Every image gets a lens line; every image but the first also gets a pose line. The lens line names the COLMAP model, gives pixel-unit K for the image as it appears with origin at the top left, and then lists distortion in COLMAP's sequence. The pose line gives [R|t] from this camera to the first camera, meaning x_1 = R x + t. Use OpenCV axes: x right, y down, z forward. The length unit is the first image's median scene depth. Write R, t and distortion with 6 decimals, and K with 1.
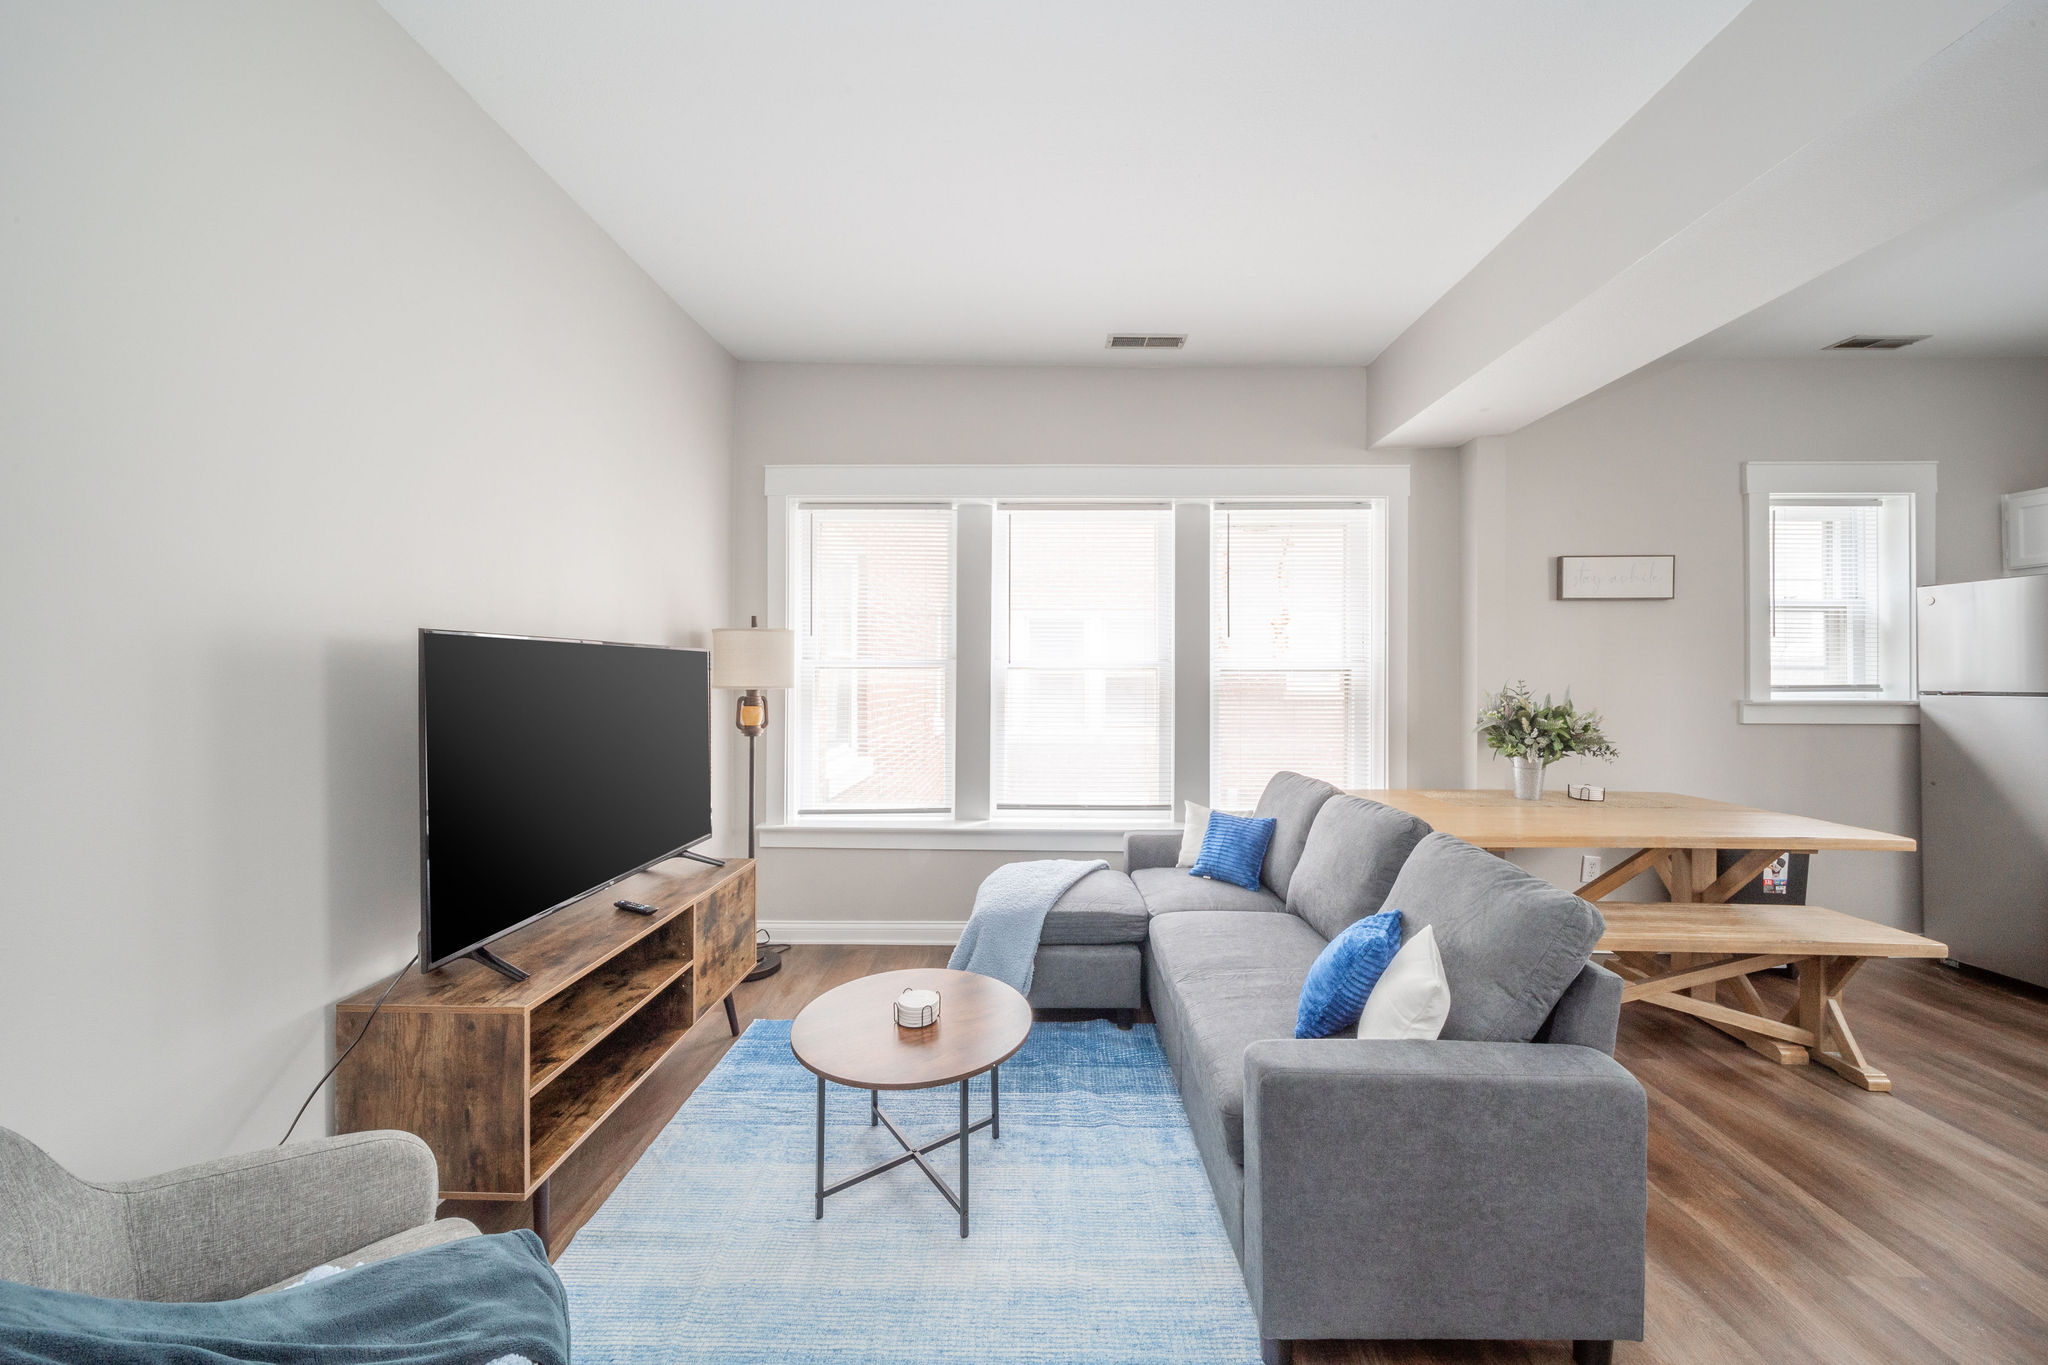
lens RADIAL K [[712.9, 0, 1032.1], [0, 712.9, 672.7], [0, 0, 1]] dist [-0.001299, -0.000768]
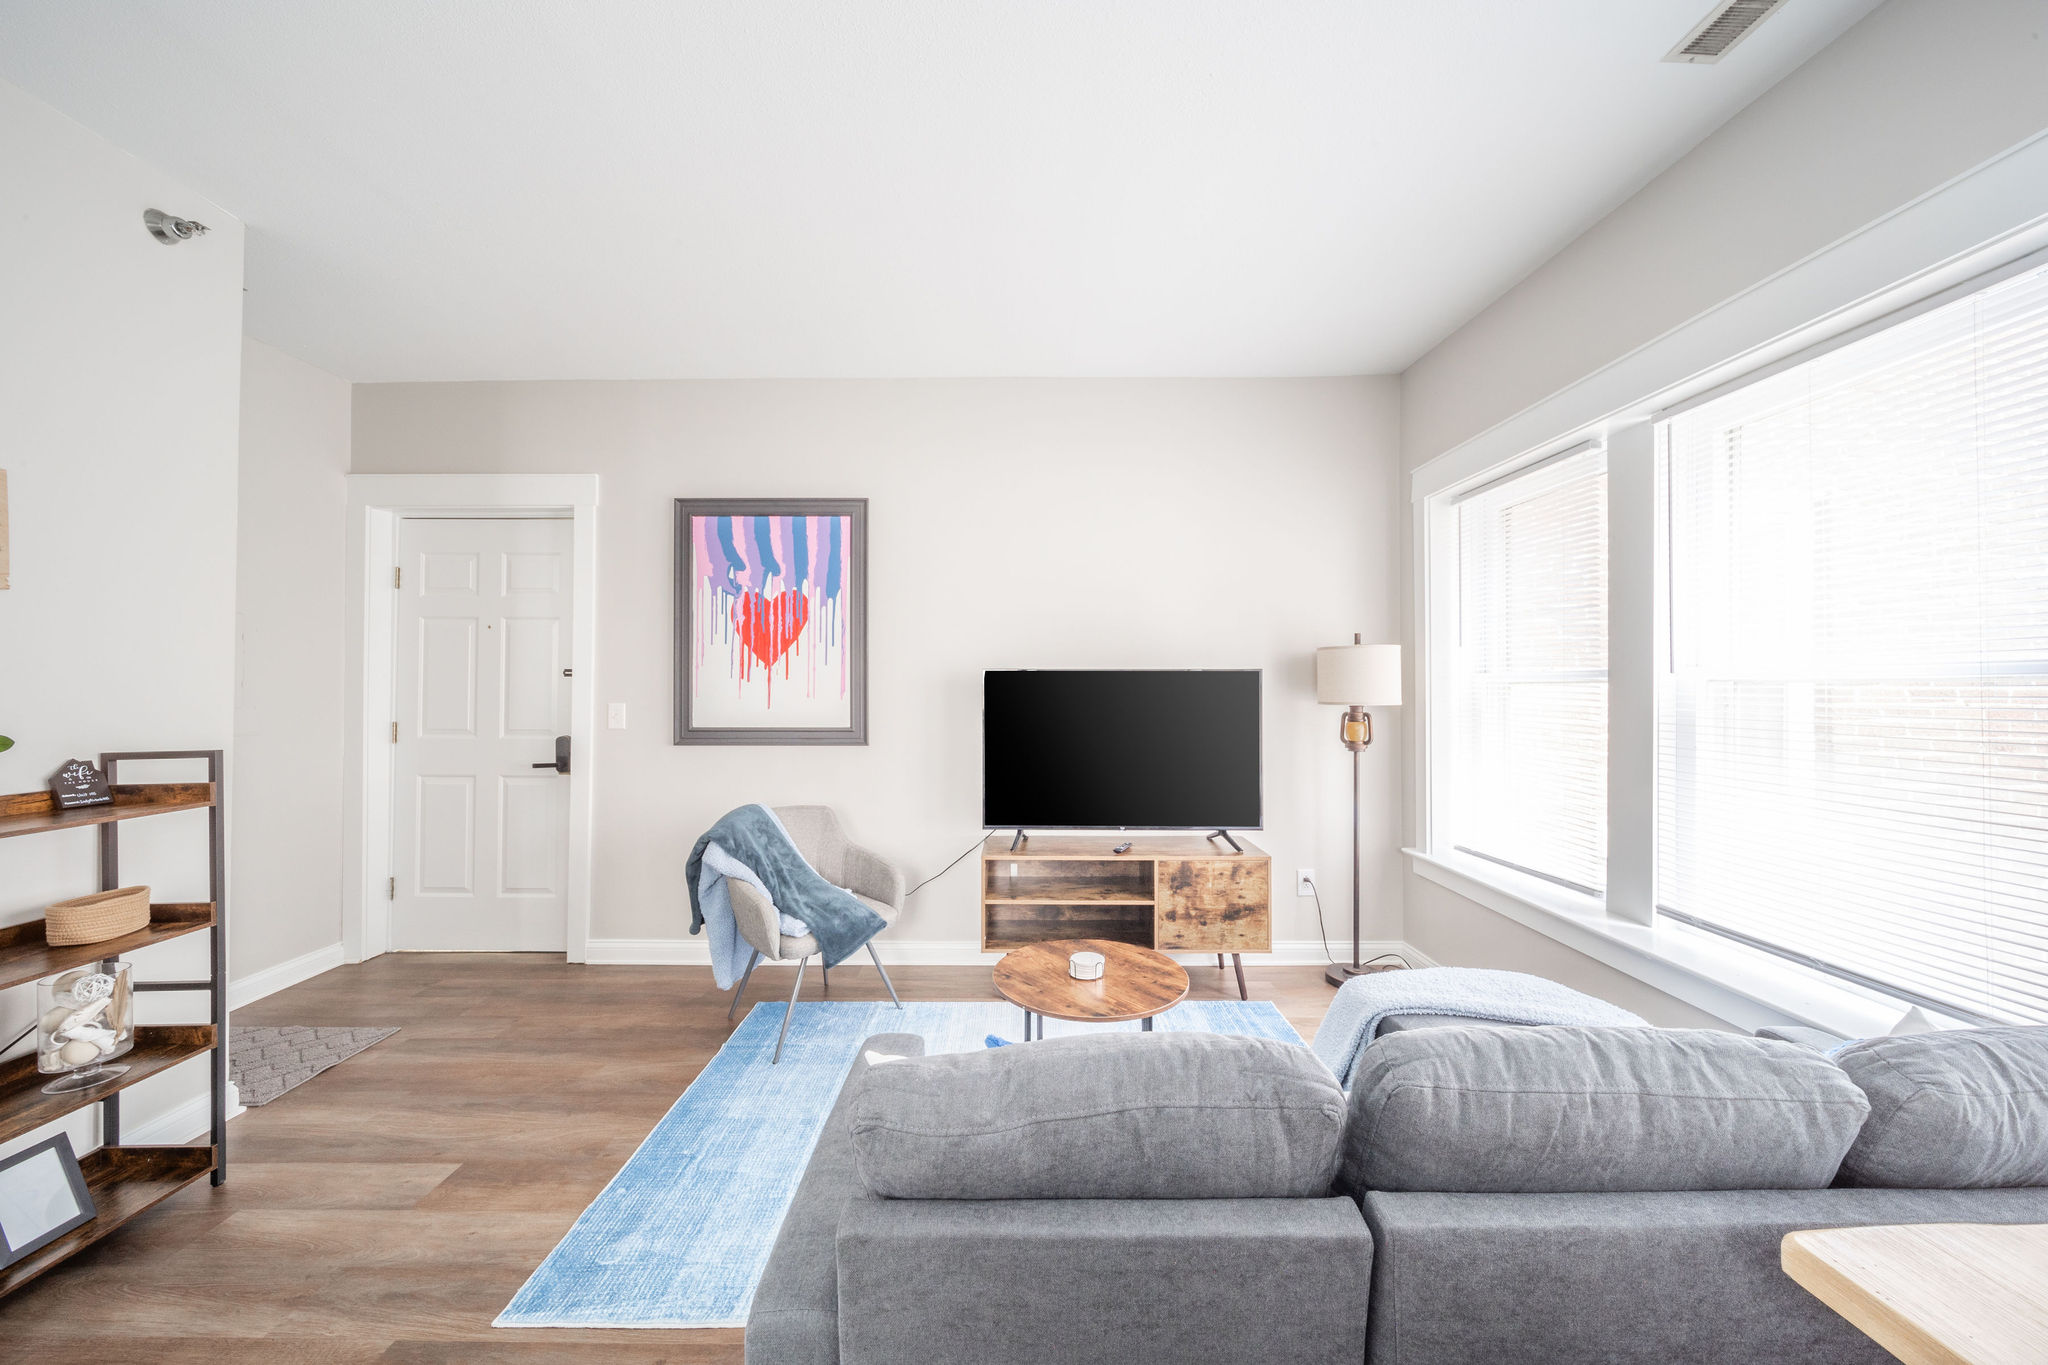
lens RADIAL K [[712.9, 0, 1016.2], [0, 712.9, 683.3], [0, 0, 1]] dist [-0.001299, -0.000768]
pose [[0.034097, -0.007485, -0.999391, 0.613280], [0.000145, 0.999972, -0.007484, -0.000952], [0.999419, 0.000111, 0.034097, 0.485403]]
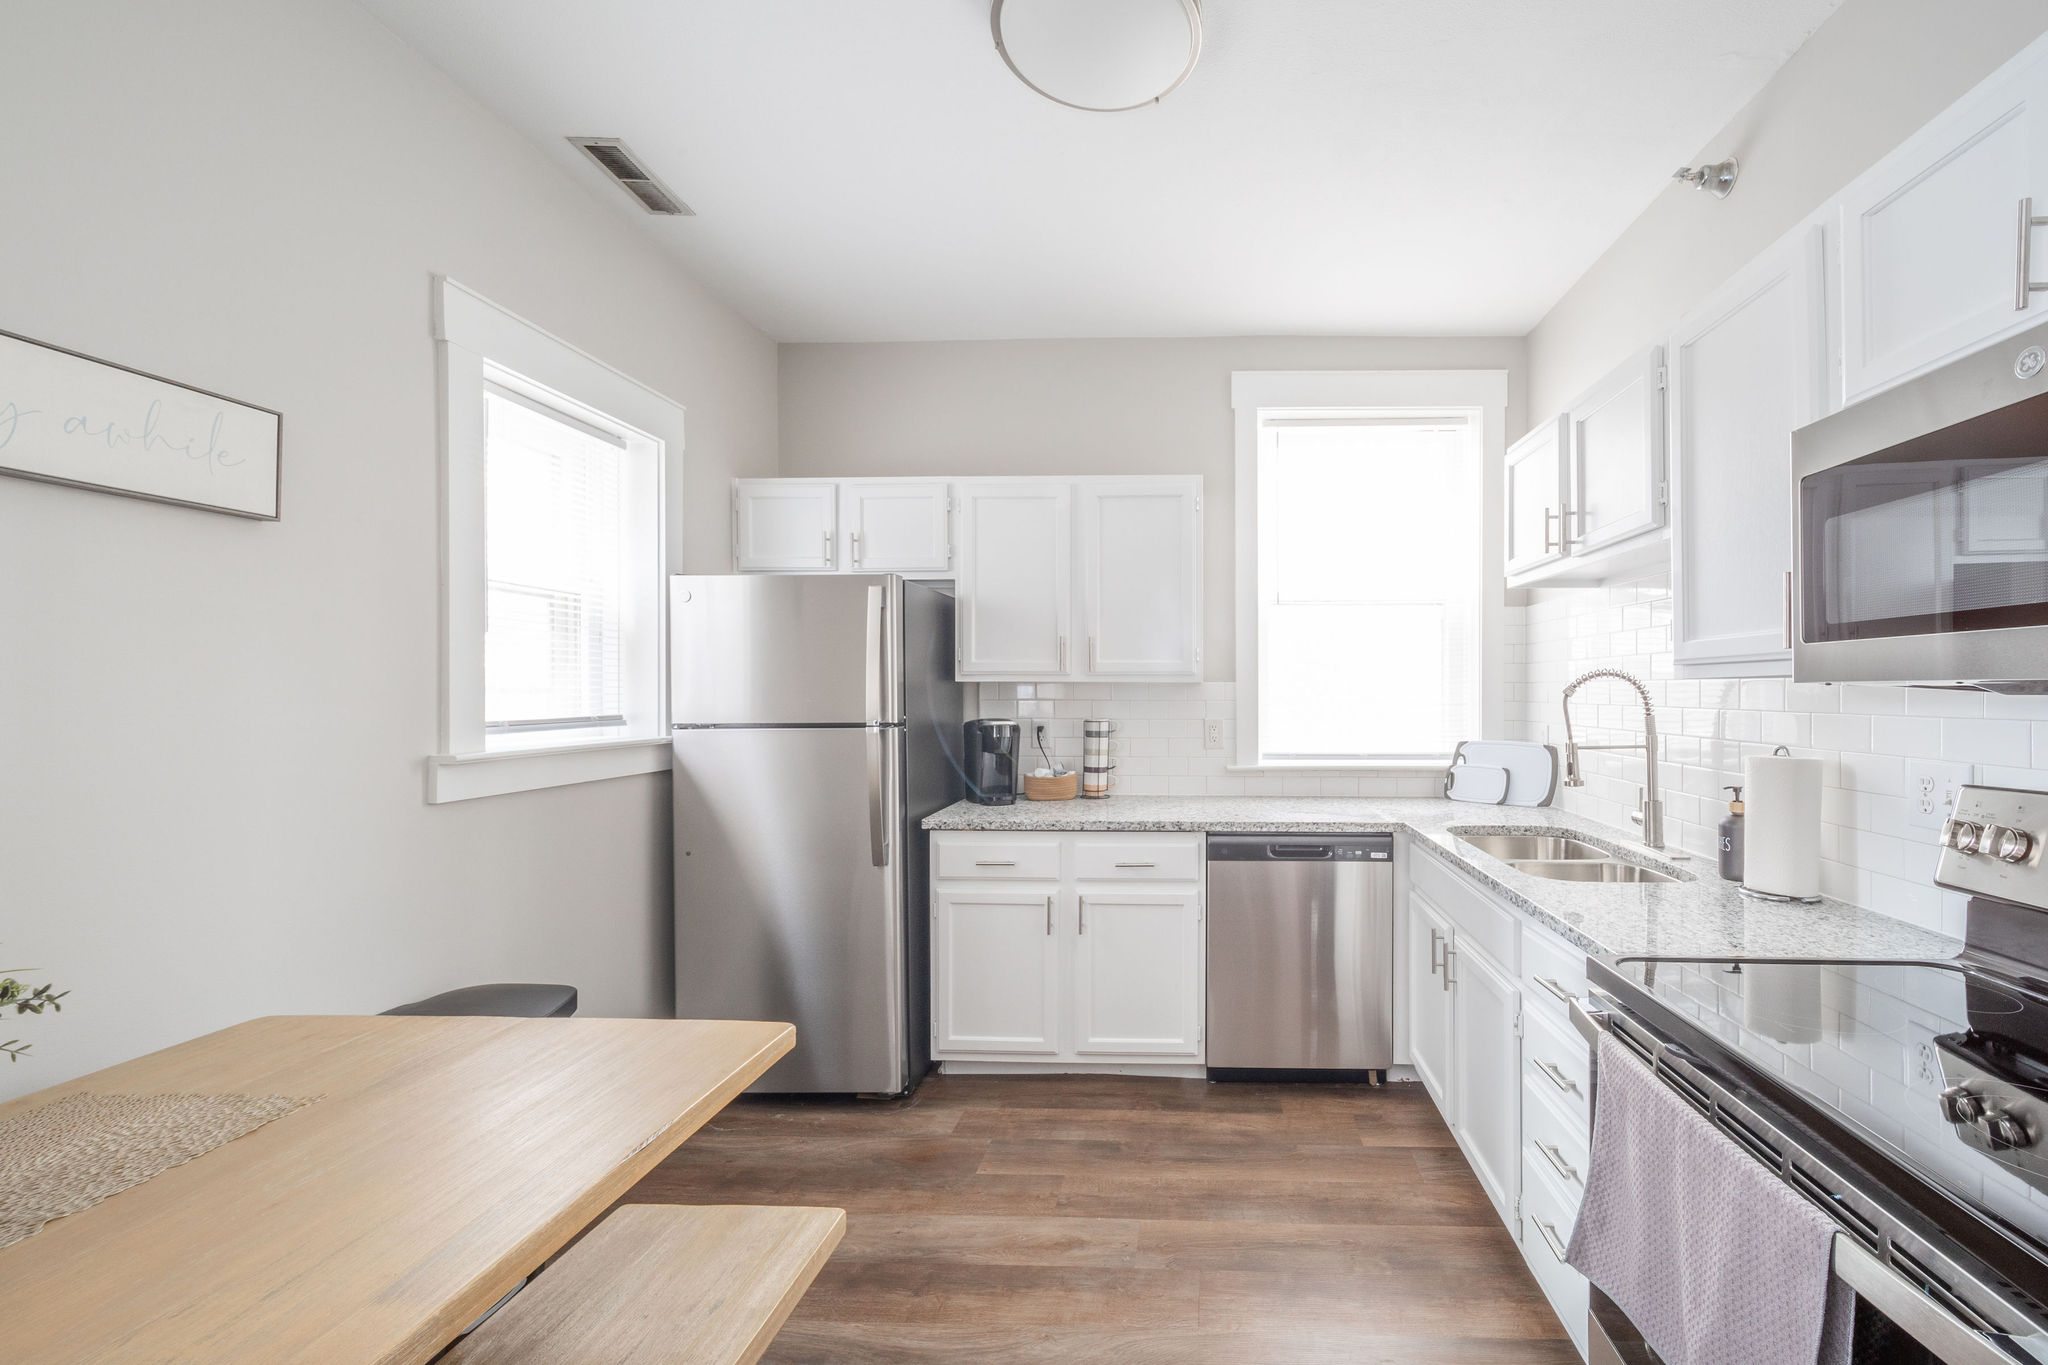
lens RADIAL K [[802.9, 0, 1175.5], [0, 802.9, 691.2], [0, 0, 1]] dist [0.000111, -0.000621]
pose [[-0.001909, -0.001120, 0.999998, 0.462781], [-0.001228, 0.999999, 0.001118, -0.007977], [-0.999997, -0.001225, -0.001910, 0.511573]]
